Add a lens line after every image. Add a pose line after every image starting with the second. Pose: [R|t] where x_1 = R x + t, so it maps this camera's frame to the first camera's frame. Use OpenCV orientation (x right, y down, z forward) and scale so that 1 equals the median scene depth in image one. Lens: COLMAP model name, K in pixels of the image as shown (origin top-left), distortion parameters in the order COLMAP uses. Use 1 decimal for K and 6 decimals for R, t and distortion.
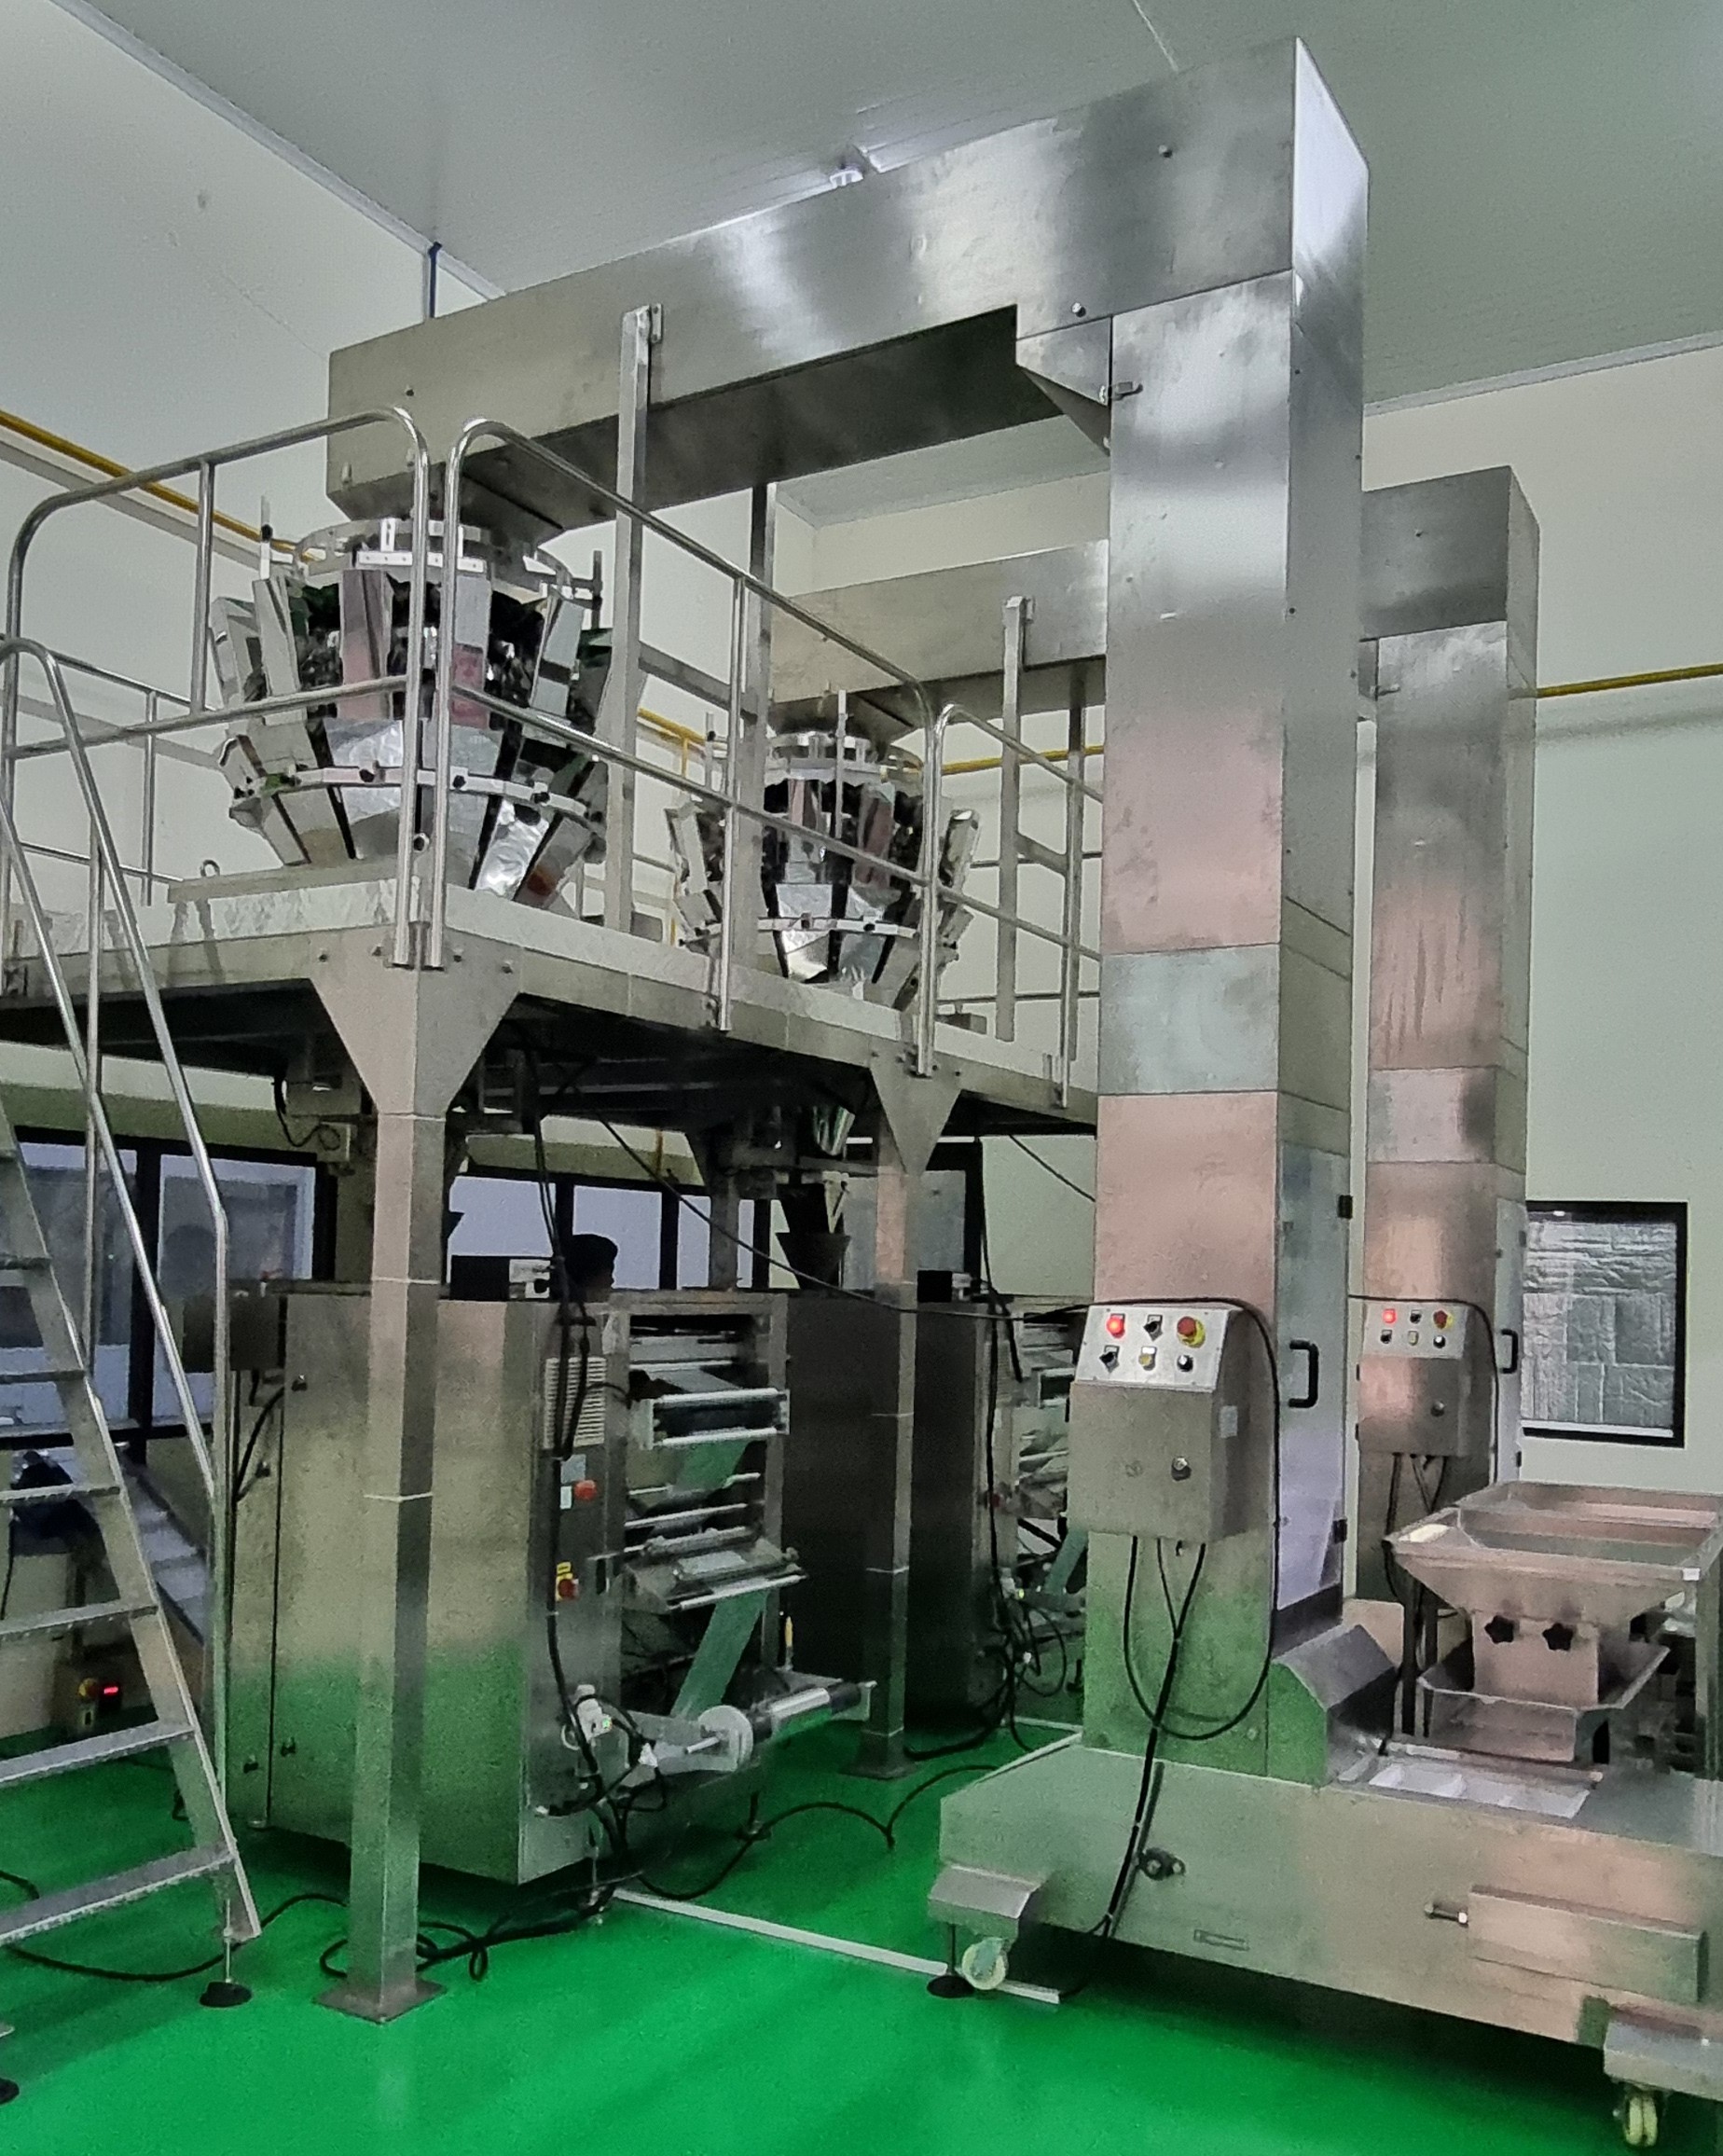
lens RADIAL K [[1844.7, 0, 861.5], [0, 1844.7, 1078.0], [0, 0, 1]] dist [0.005463, 0.010872]
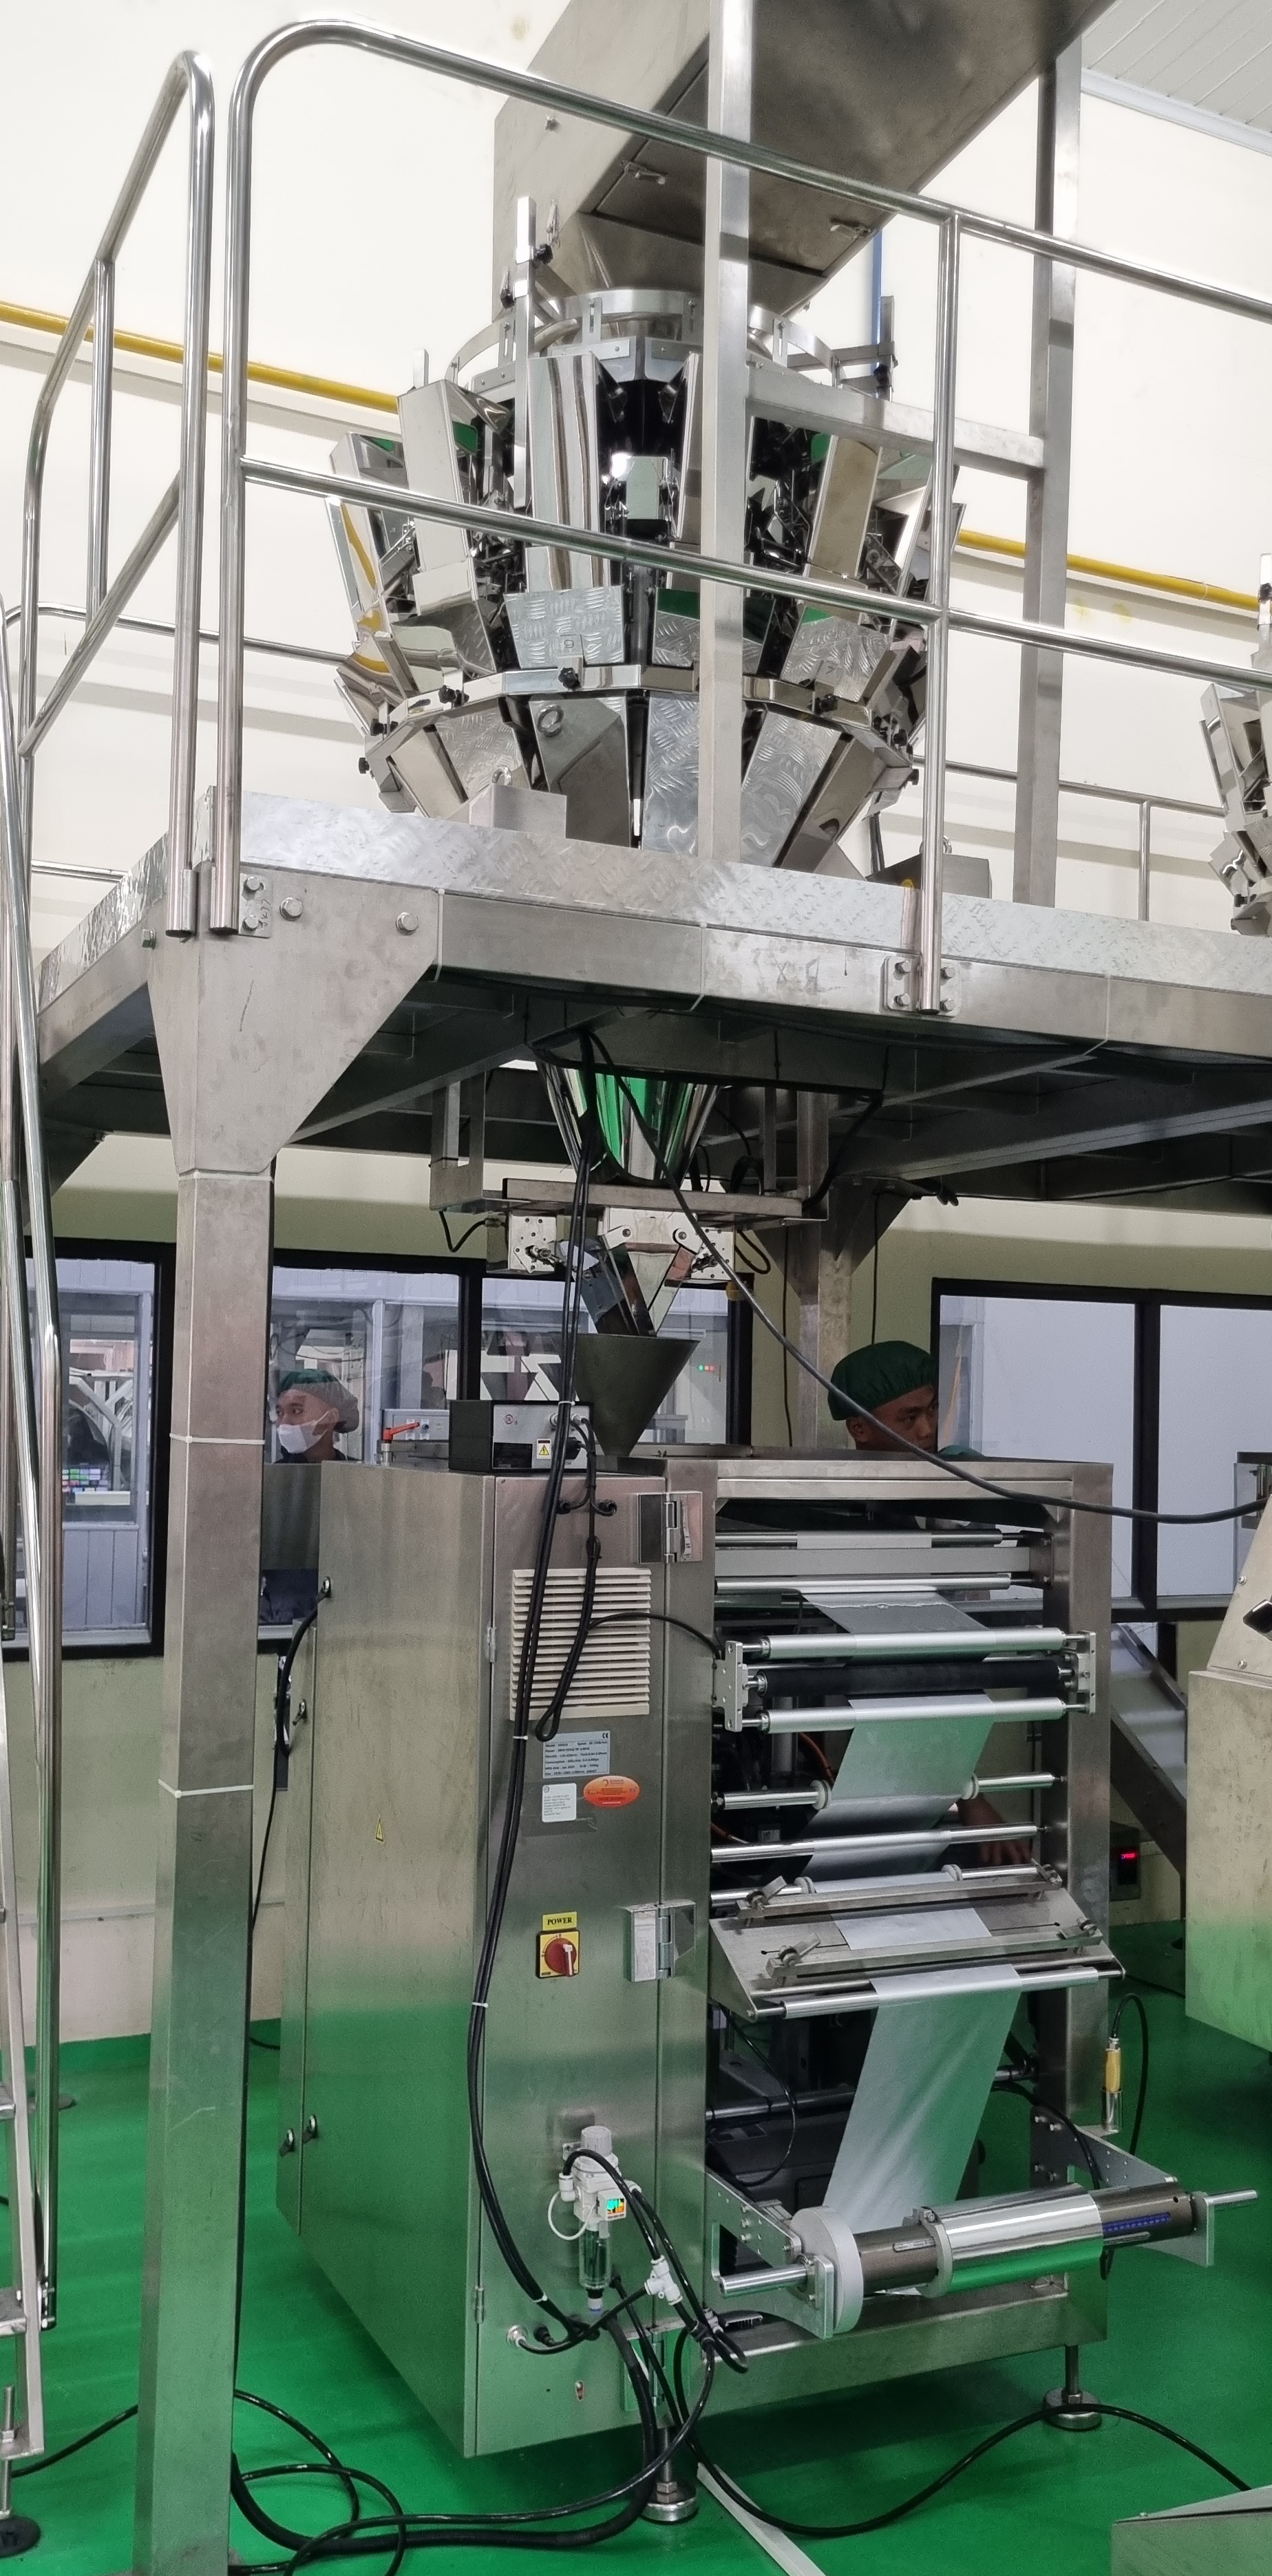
lens RADIAL K [[2099.0, 0, 637.4], [0, 2099.0, 1261.3], [0, 0, 1]] dist [0.065976, -0.058589]
pose [[0.821253, -0.049100, -0.568448, 0.240246], [0.061879, 0.998079, 0.003189, 0.049048], [0.567199, -0.037794, 0.822713, 0.433309]]
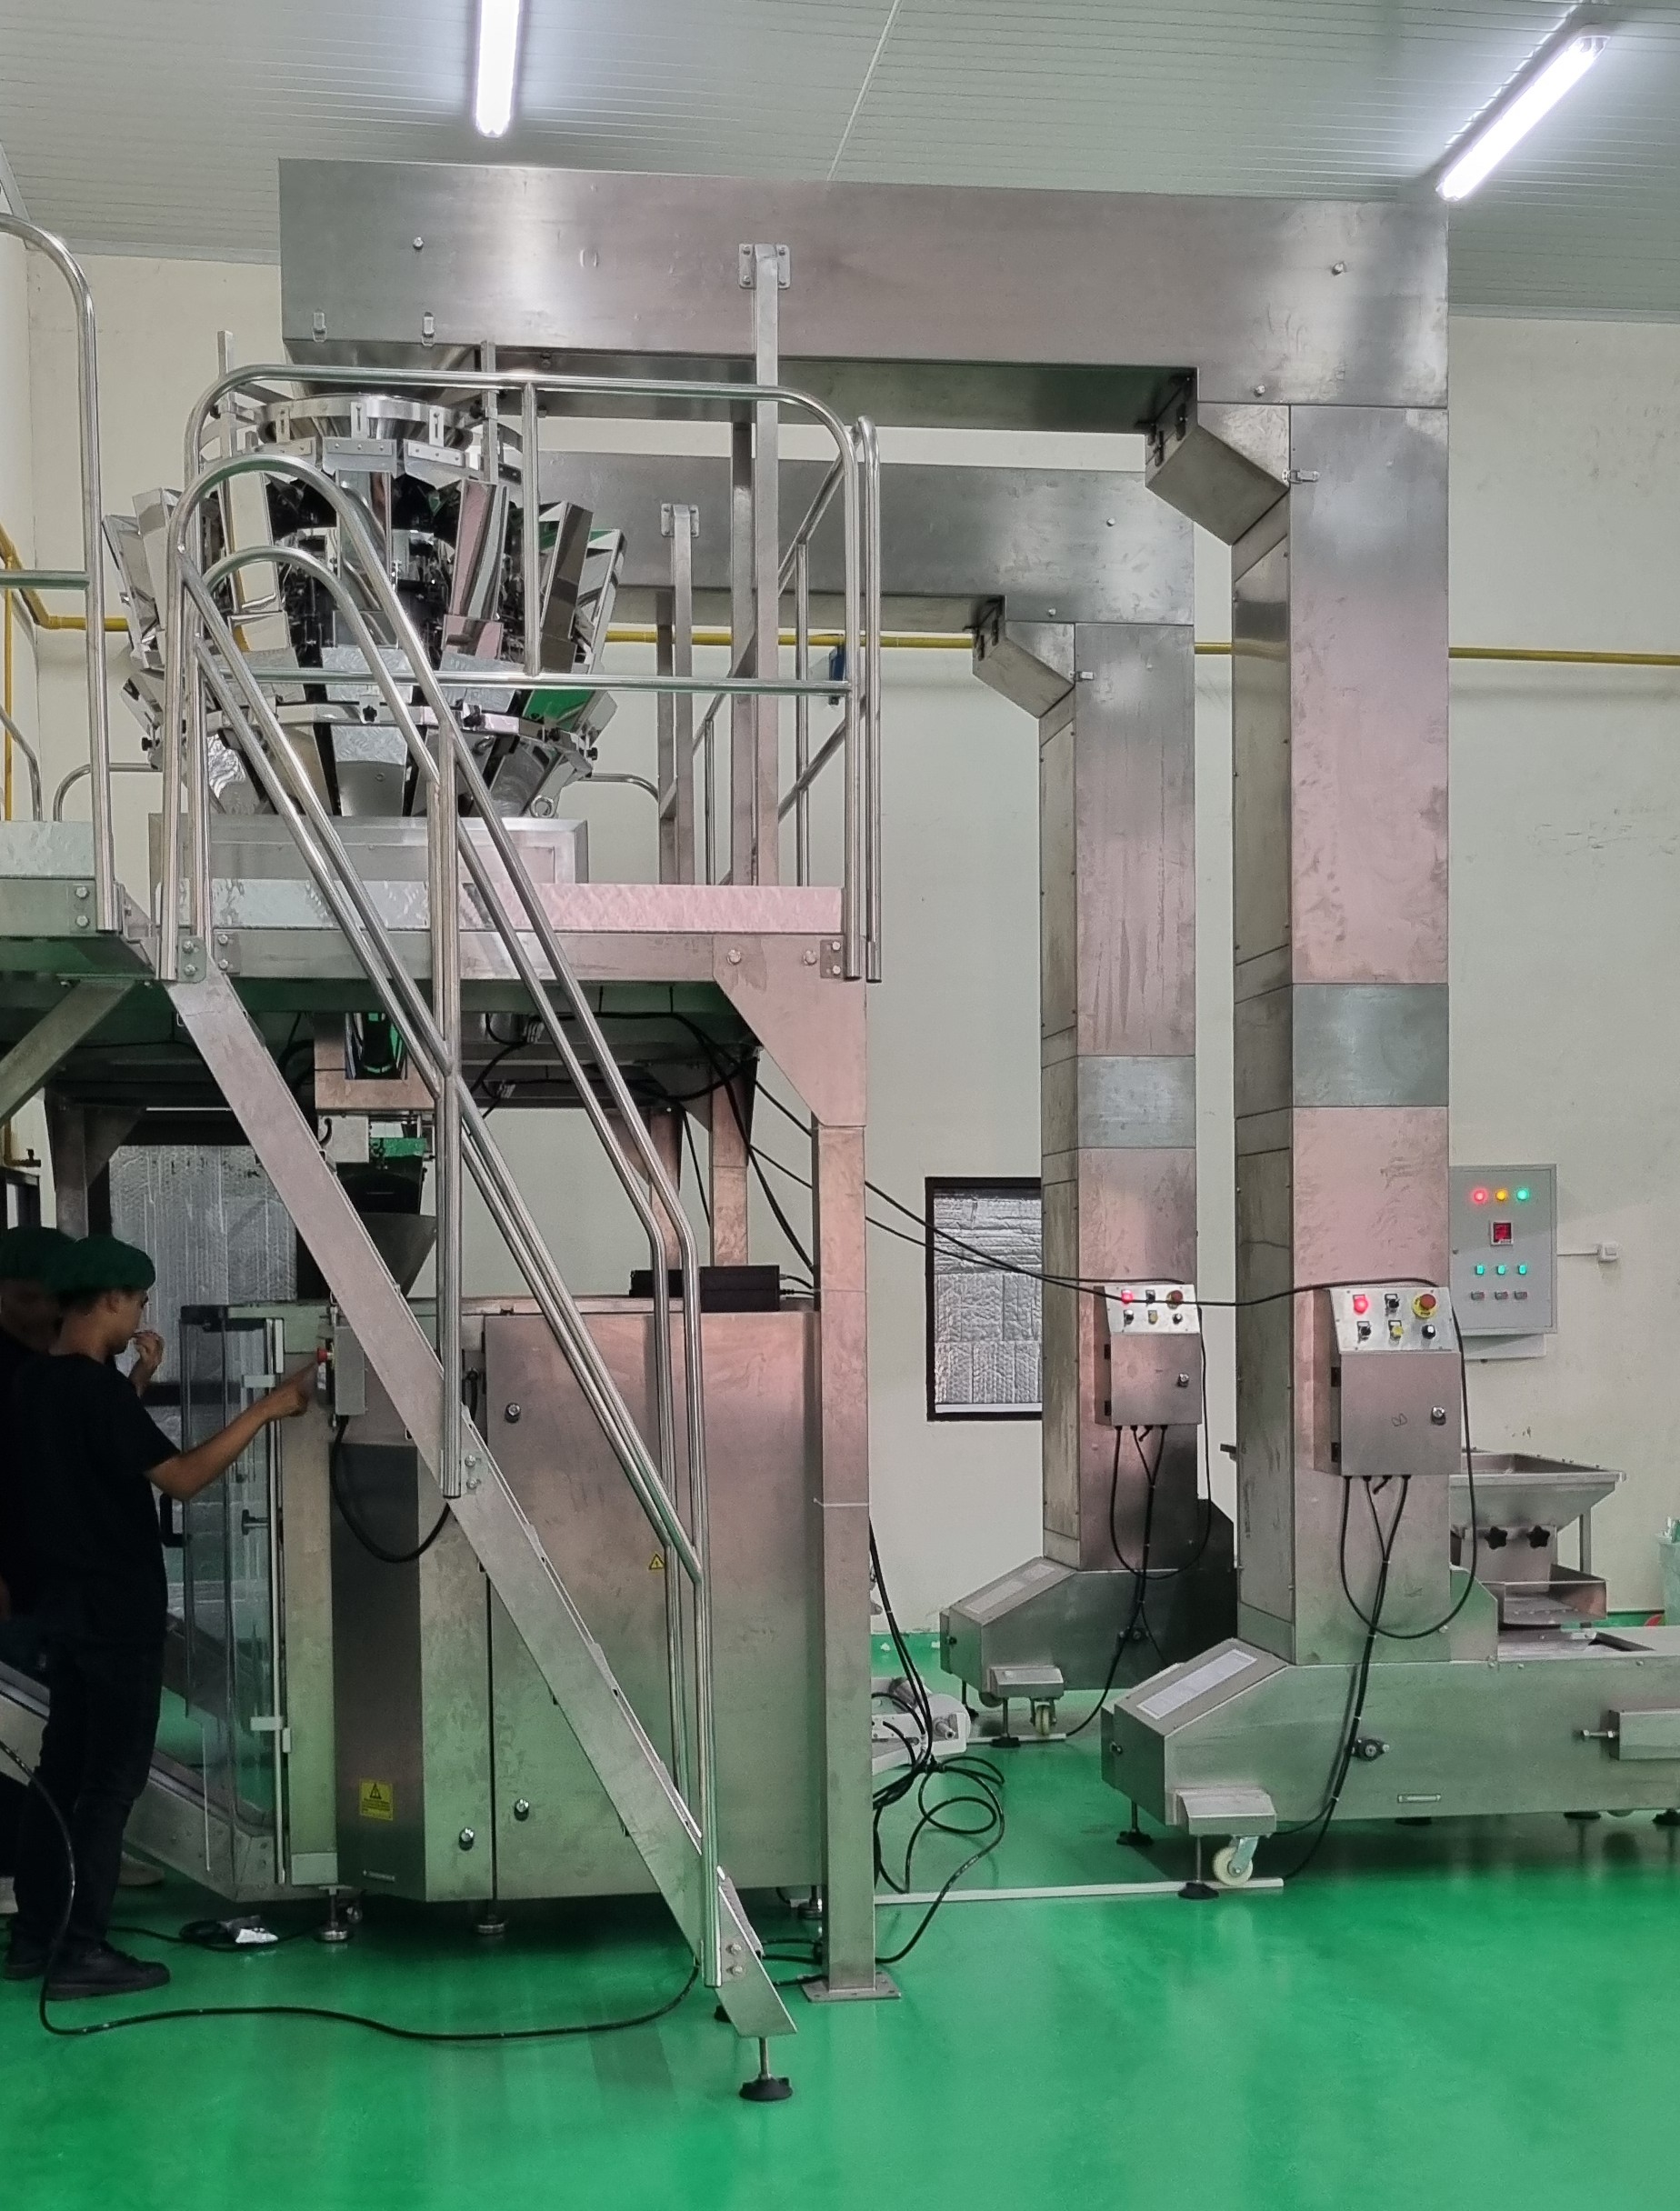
lens RADIAL K [[2833.0, 0, 840.0], [0, 2833.0, 1105.5], [0, 0, 1]] dist [0.094227, 0.007515]
pose [[0.775716, 0.000784, 0.631082, -1.056928], [-0.032837, 0.998695, 0.039122, -0.044684], [-0.630227, -0.051070, 0.774729, -0.165711]]
